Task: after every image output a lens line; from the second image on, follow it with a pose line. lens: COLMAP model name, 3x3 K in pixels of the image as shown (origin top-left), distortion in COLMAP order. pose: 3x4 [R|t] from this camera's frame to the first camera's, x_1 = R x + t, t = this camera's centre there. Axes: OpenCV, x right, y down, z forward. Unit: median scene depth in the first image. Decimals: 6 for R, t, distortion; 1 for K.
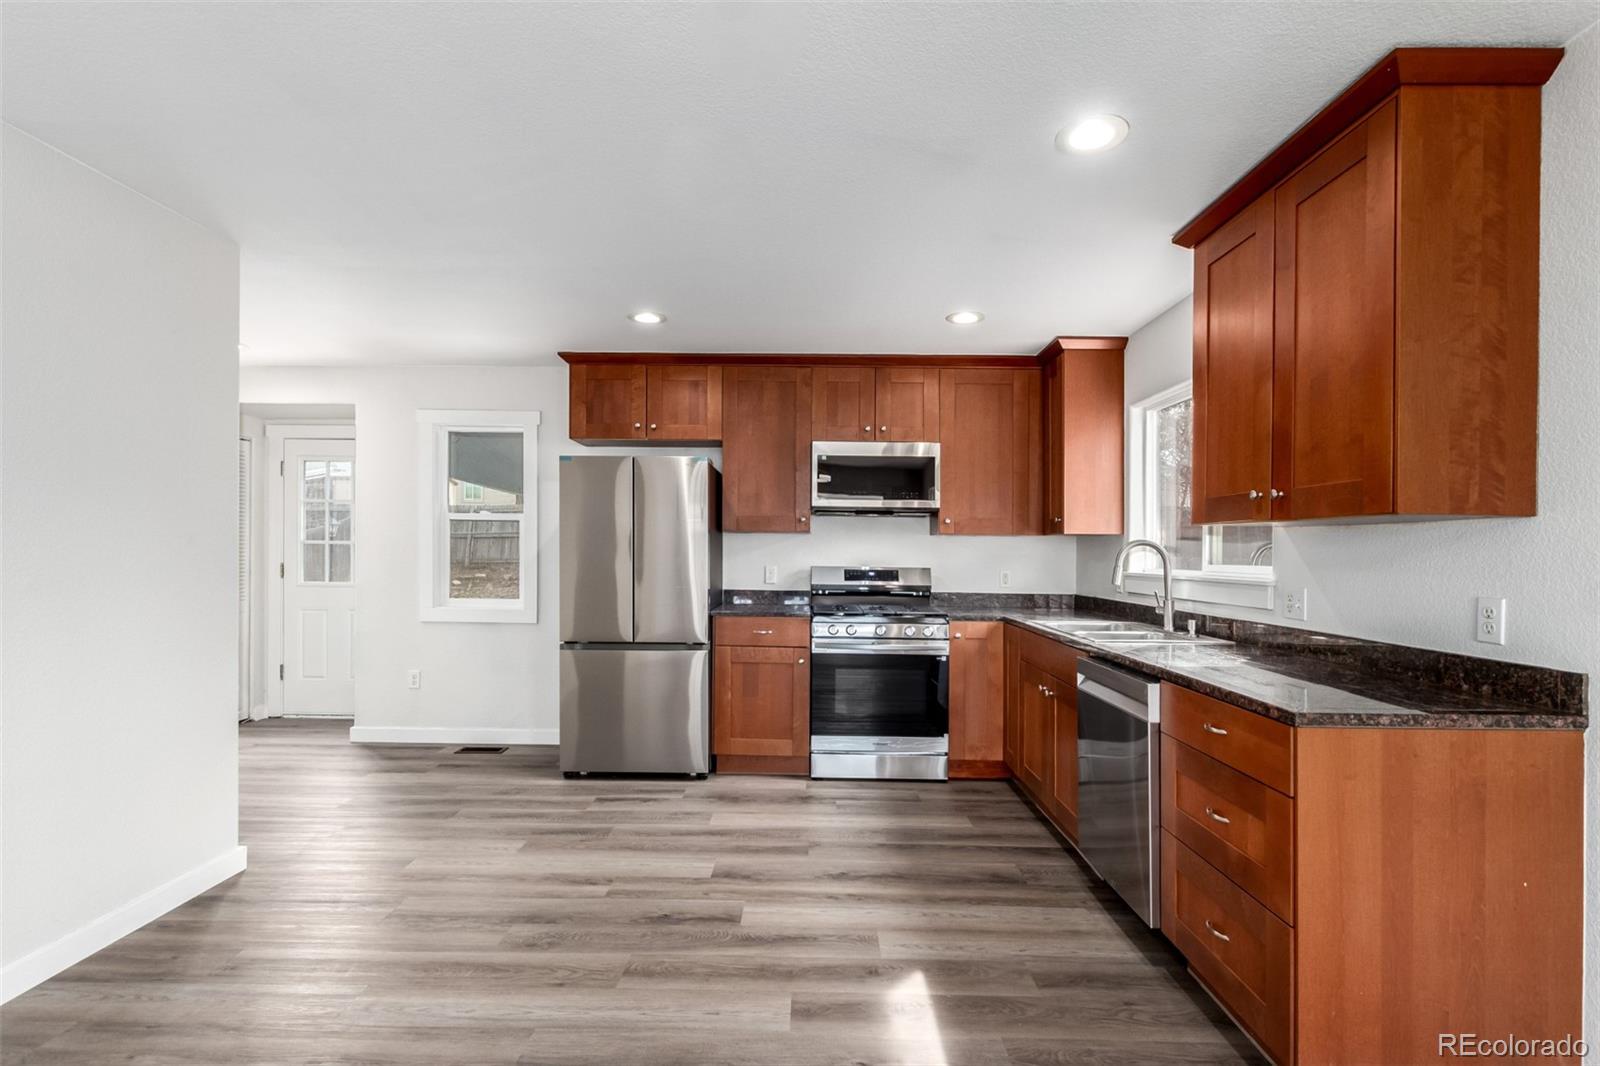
lens RADIAL K [[736.6, 0, 808.5], [0, 736.6, 548.0], [0, 0, 1]] dist [0.001783, -0.001804]
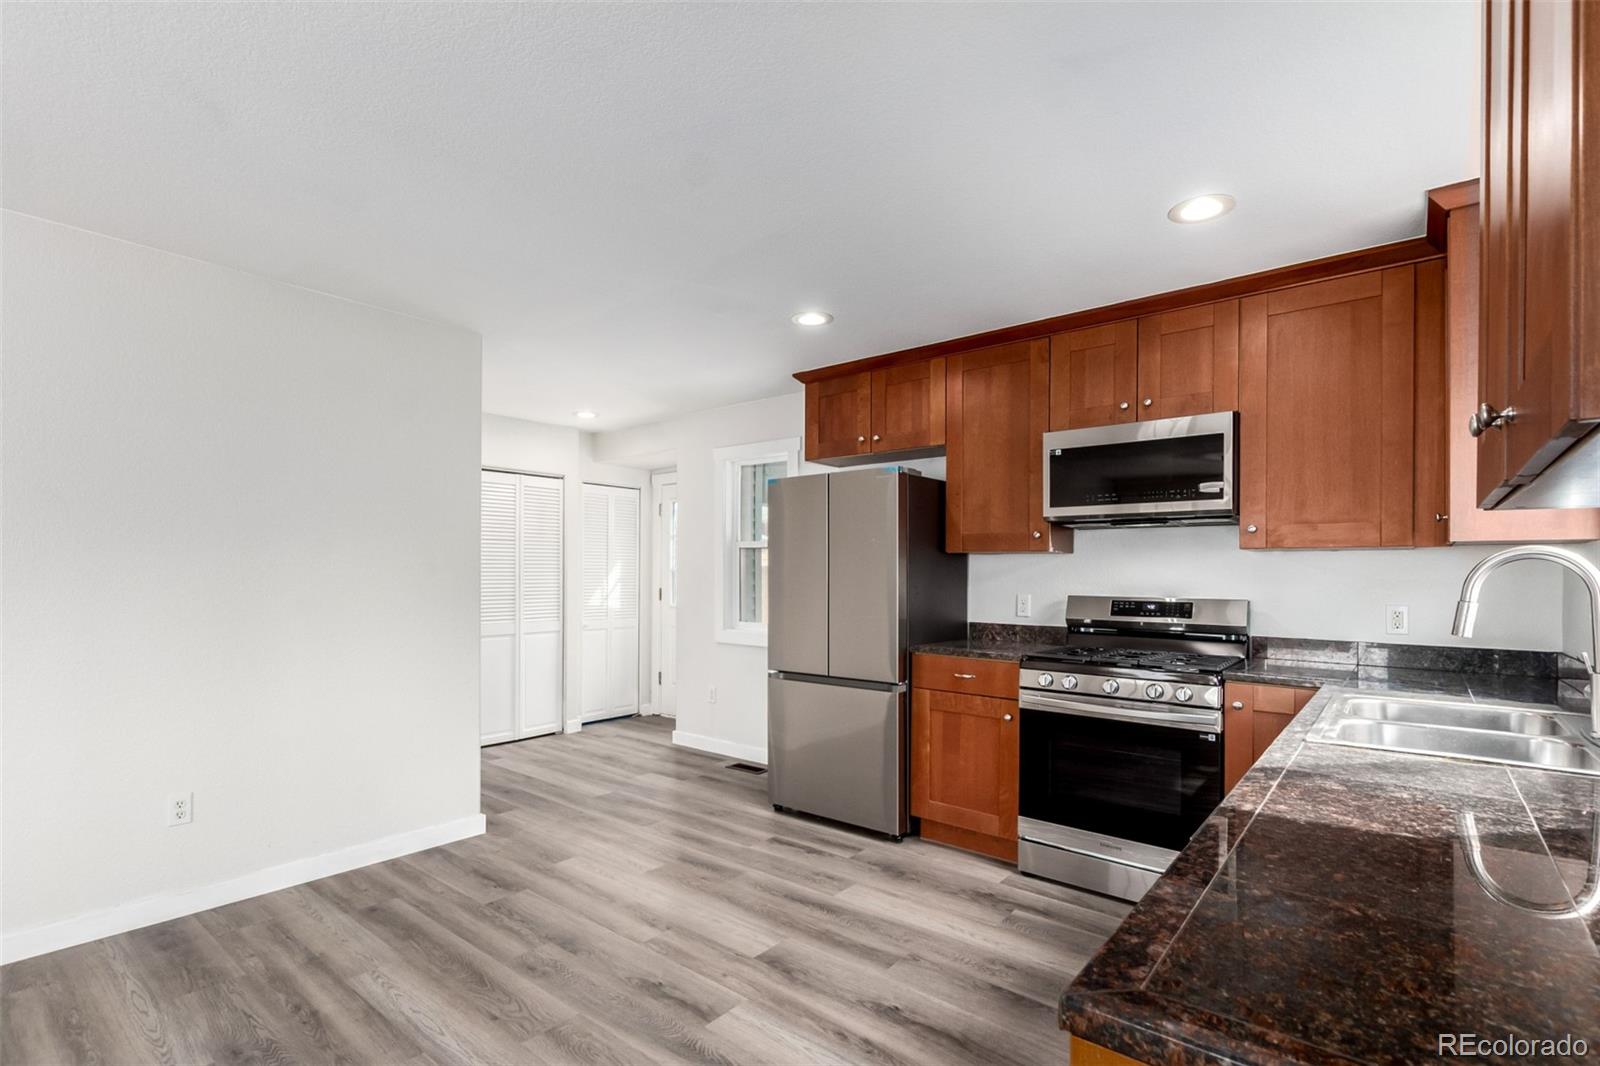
lens RADIAL K [[749.1, 0, 806.1], [0, 749.1, 576.8], [0, 0, 1]] dist [0.004353, -0.000016]
pose [[0.782259, -0.004152, -0.622939, 0.317921], [0.004649, 0.999989, -0.000828, 0.005316], [0.622936, -0.002248, 0.782270, 0.251203]]
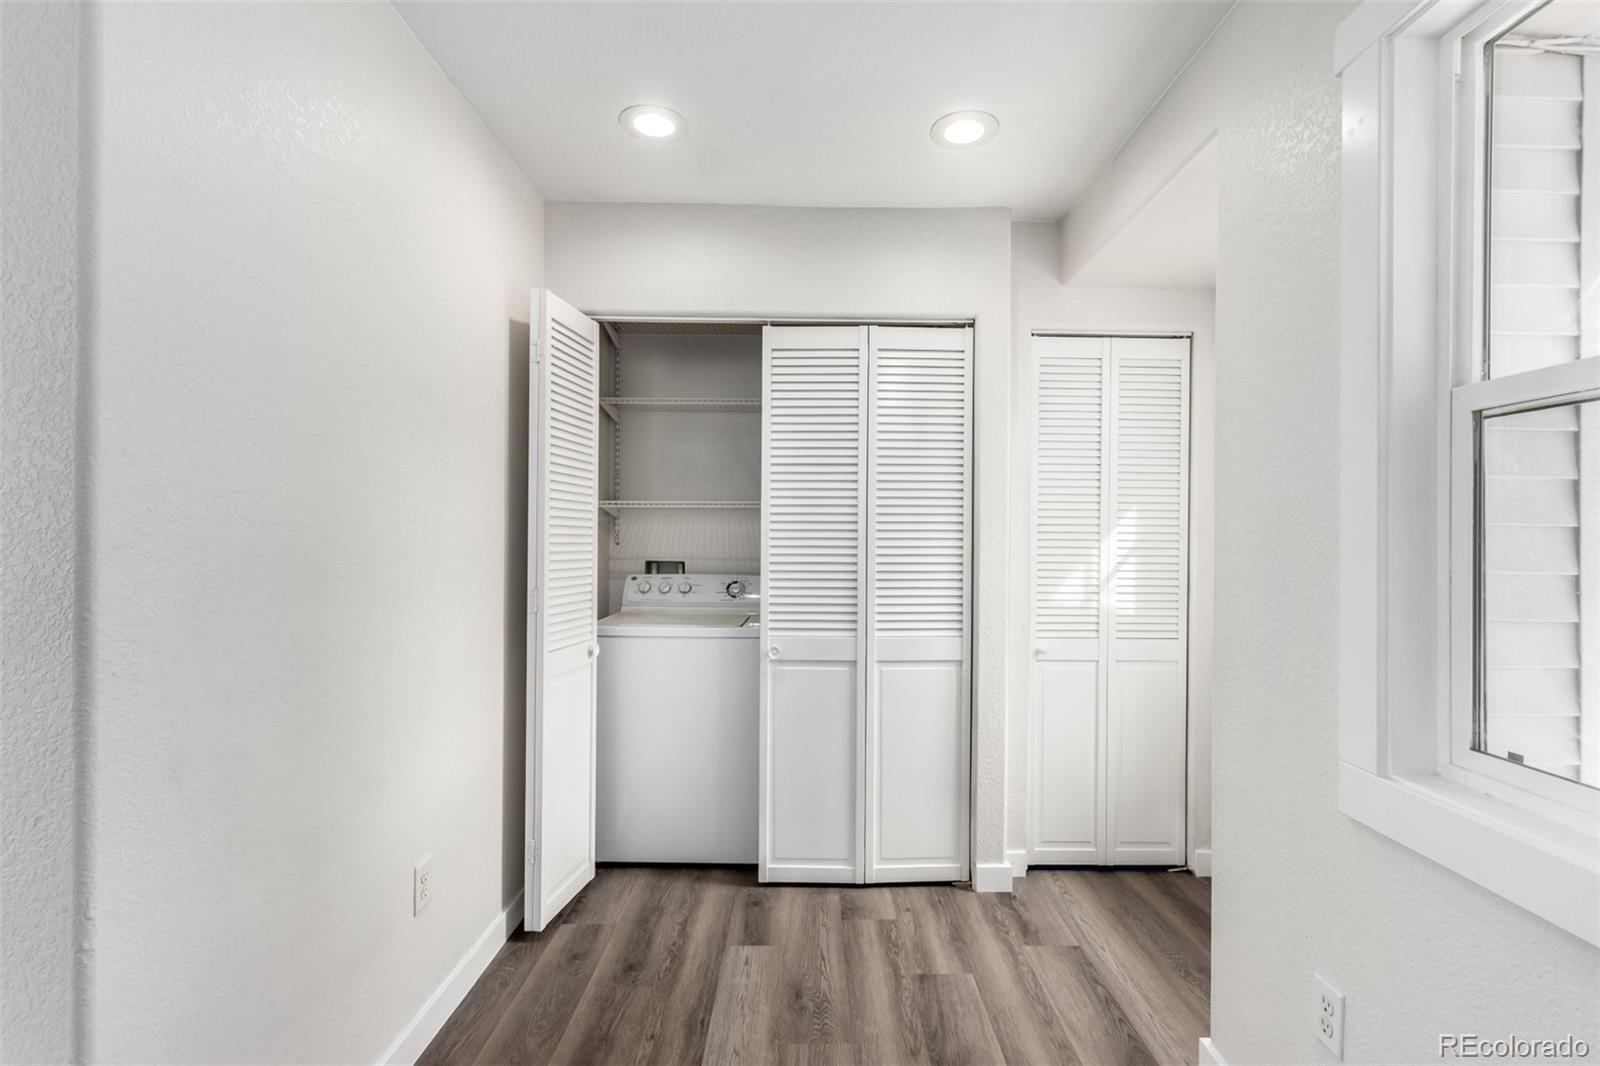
lens RADIAL K [[736.6, 0, 808.5], [0, 736.6, 548.0], [0, 0, 1]] dist [0.001783, -0.001804]
pose [[0.021200, -0.002398, -0.999772, -0.290513], [0.000263, 0.999997, -0.002393, 0.008692], [0.999775, -0.000212, 0.021200, 0.916843]]
